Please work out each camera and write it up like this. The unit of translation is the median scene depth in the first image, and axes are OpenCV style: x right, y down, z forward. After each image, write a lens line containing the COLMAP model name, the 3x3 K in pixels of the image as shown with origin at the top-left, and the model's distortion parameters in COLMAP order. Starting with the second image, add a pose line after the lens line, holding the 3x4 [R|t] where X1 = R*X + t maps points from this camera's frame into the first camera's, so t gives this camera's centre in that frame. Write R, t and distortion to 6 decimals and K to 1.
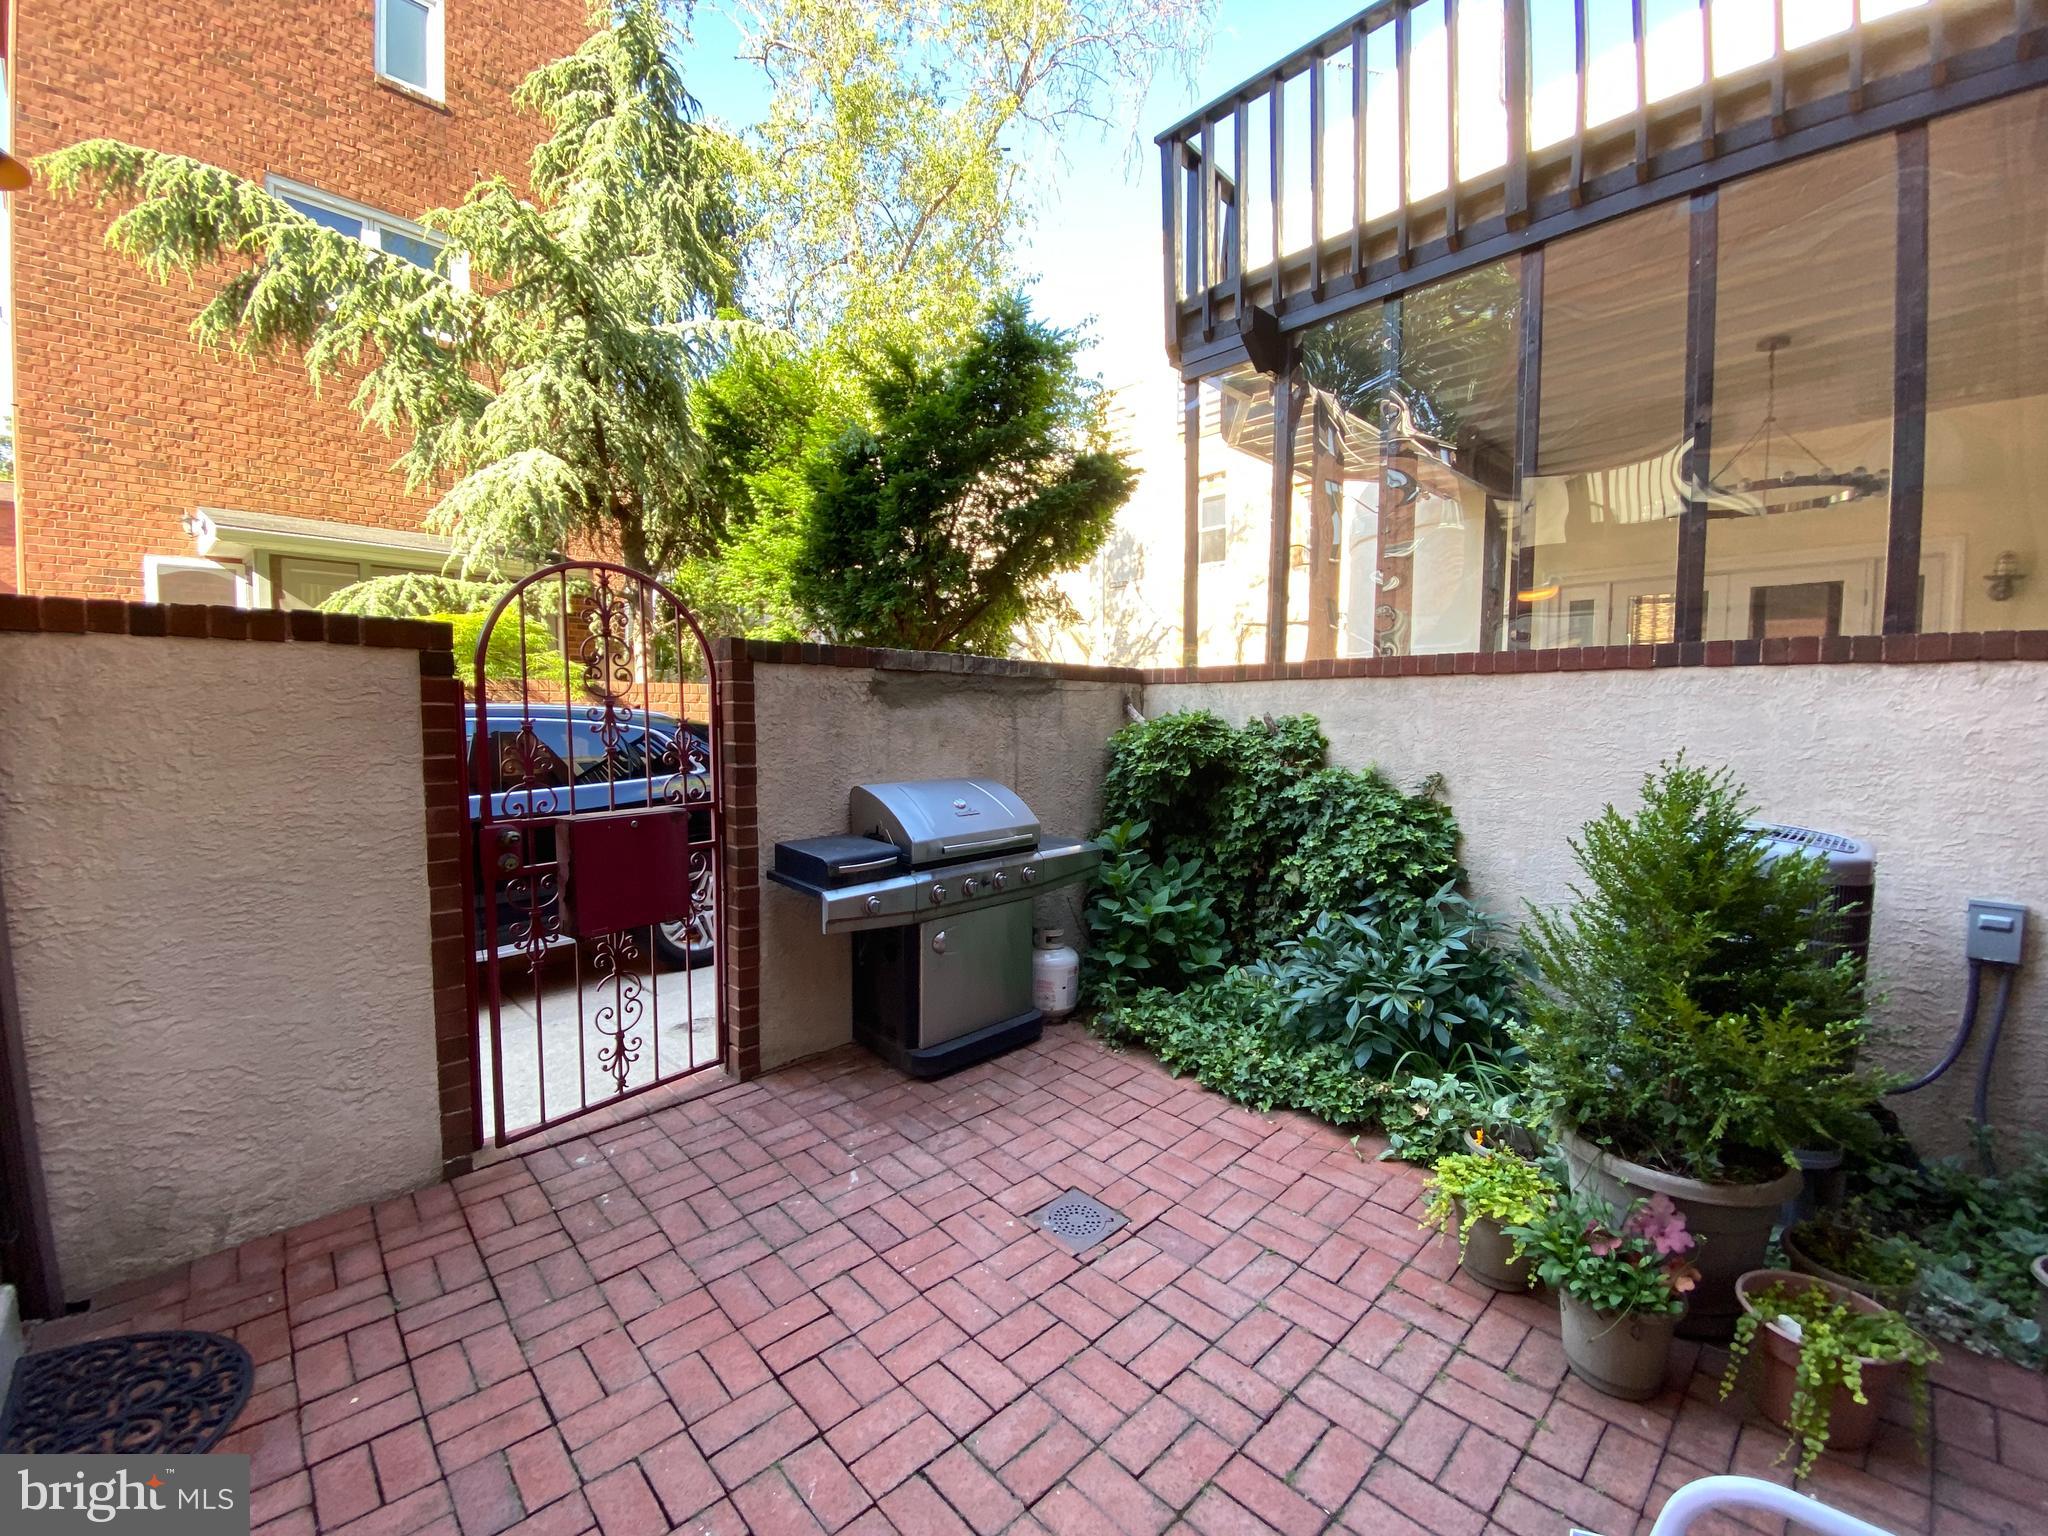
lens RADIAL K [[829.5, 0, 1019.5], [0, 829.5, 762.7], [0, 0, 1]] dist [0.035644, -0.026994]
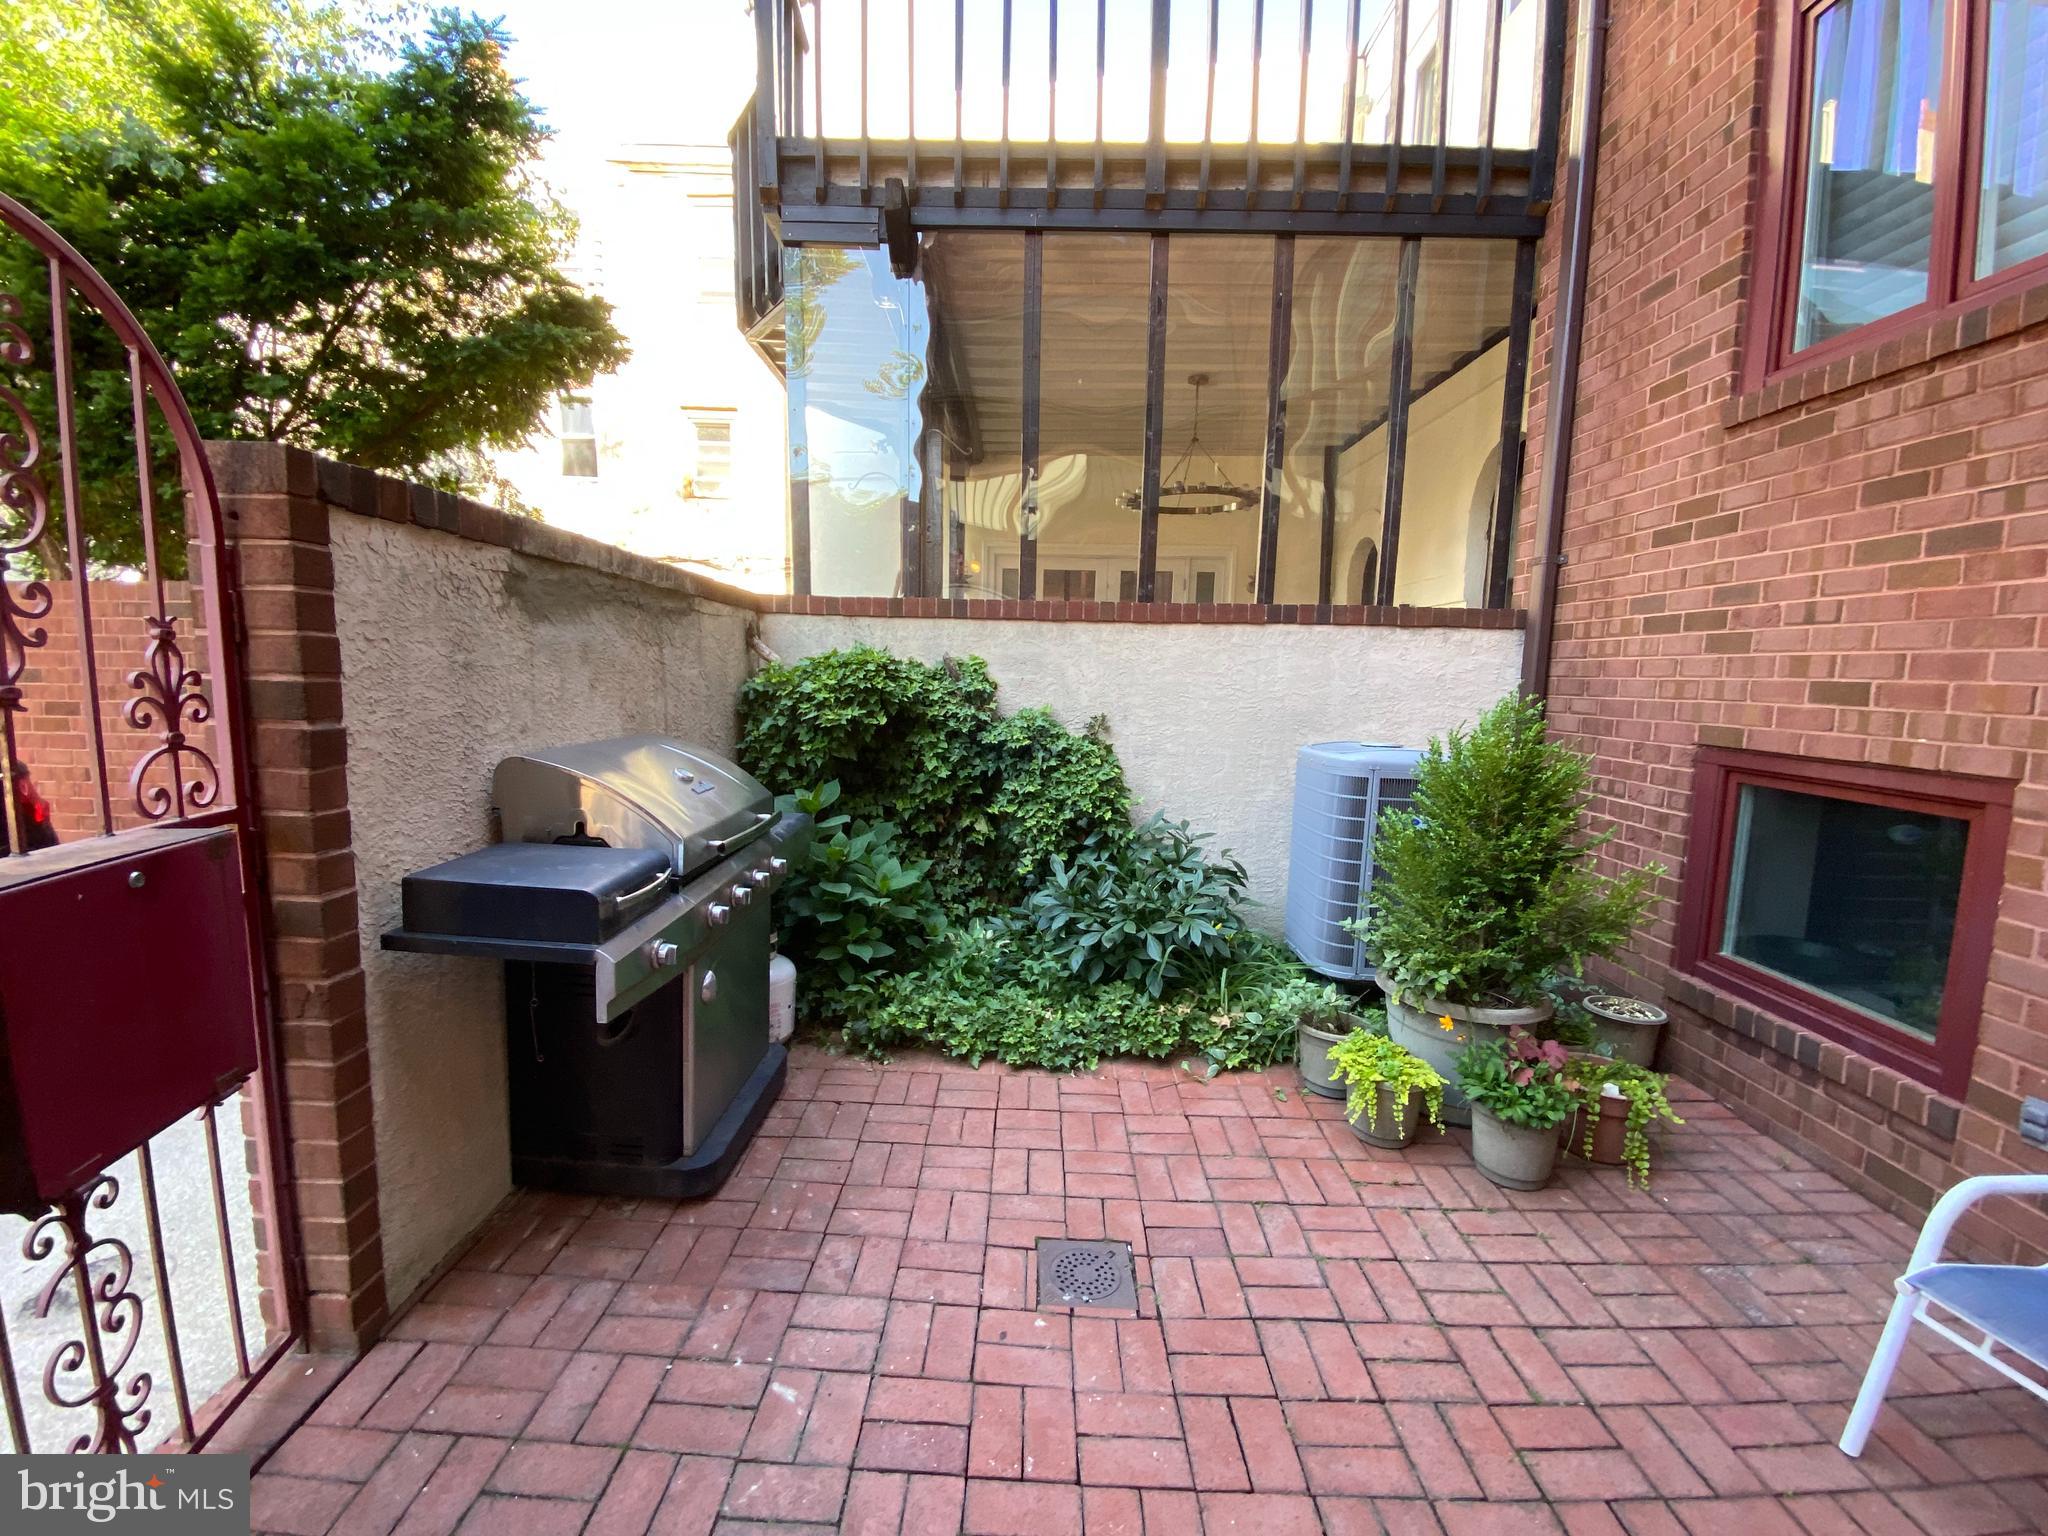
lens RADIAL K [[829.5, 0, 1019.5], [0, 829.5, 762.7], [0, 0, 1]] dist [0.035644, -0.026994]
pose [[0.701572, -0.064989, 0.709629, -0.366260], [0.024879, 0.997459, 0.066752, 0.002300], [-0.712164, -0.029177, 0.701407, 0.354569]]
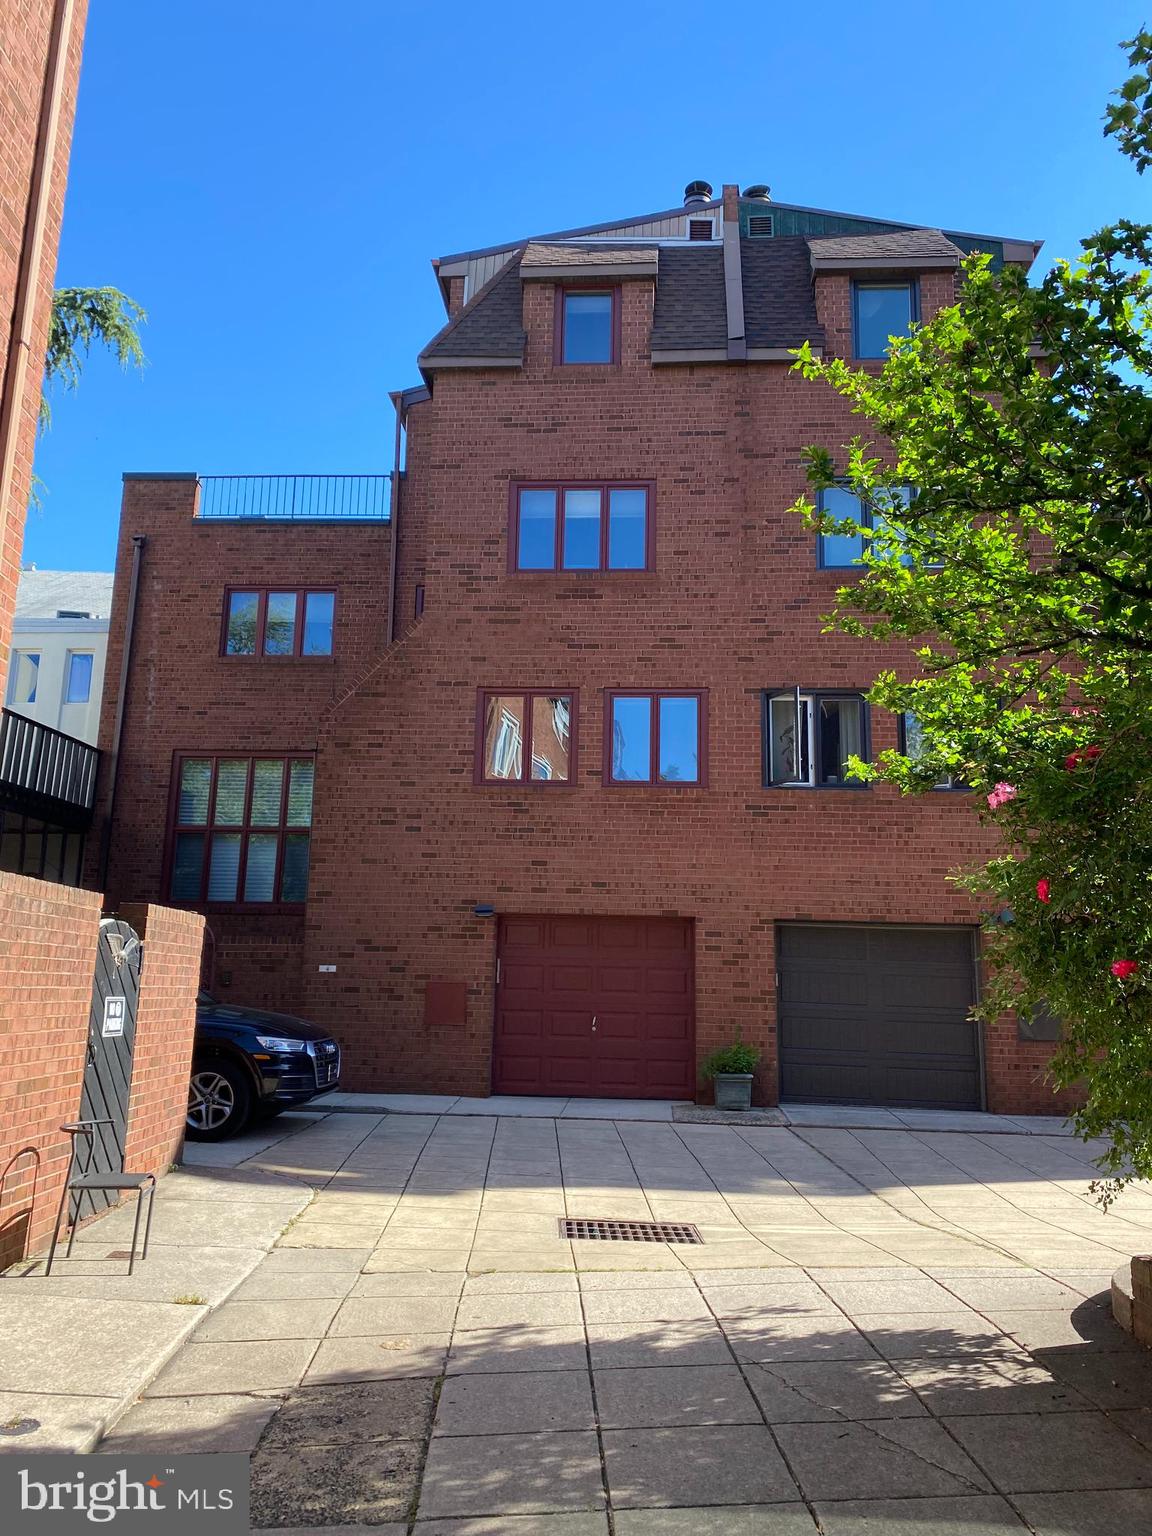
lens RADIAL K [[1141.8, 0, 576.0], [0, 1141.8, 768.0], [0, 0, 1]] dist [0.009899, -0.041382]
pose [[-0.681253, 0.140595, 0.718420, -4.221158], [0.027135, 0.985559, -0.167143, 0.008822], [-0.731545, -0.094372, -0.675231, 2.555171]]
